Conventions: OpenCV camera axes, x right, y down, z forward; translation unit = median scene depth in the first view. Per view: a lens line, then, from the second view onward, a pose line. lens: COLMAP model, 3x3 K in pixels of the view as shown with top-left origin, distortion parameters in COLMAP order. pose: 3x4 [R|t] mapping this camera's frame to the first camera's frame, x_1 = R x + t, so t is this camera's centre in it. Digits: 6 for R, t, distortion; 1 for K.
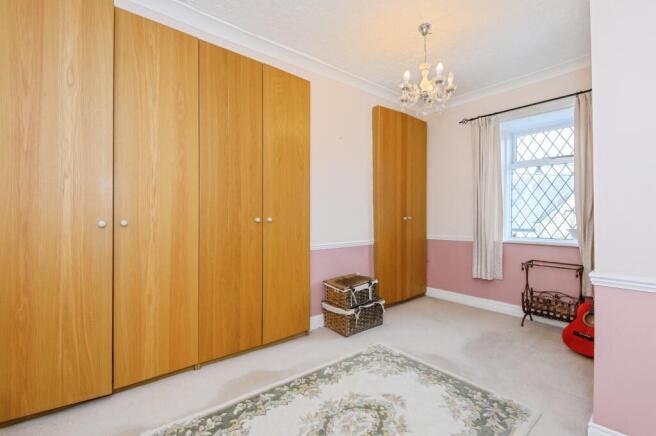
lens RADIAL K [[297.5, 0, 328.0], [0, 297.5, 218.0], [0, 0, 1]] dist [0.000921, 0.000132]
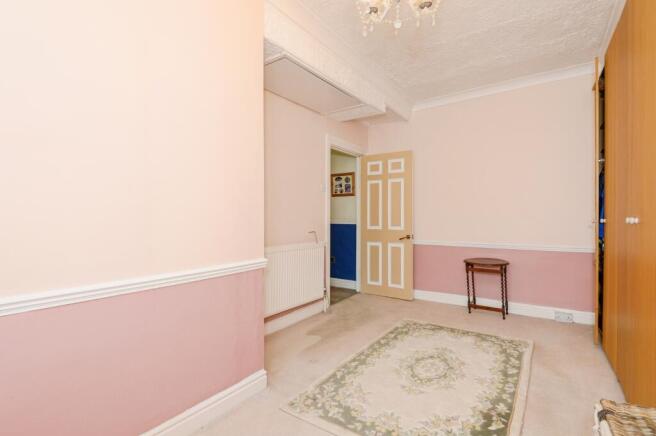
lens RADIAL K [[297.5, 0, 328.0], [0, 297.5, 218.0], [0, 0, 1]] dist [0.000921, 0.000132]
pose [[-0.975442, 0.008746, -0.220083, 0.749332], [0.006877, 0.999934, 0.009256, -0.013379], [0.220149, 0.007516, -0.975437, 1.980415]]
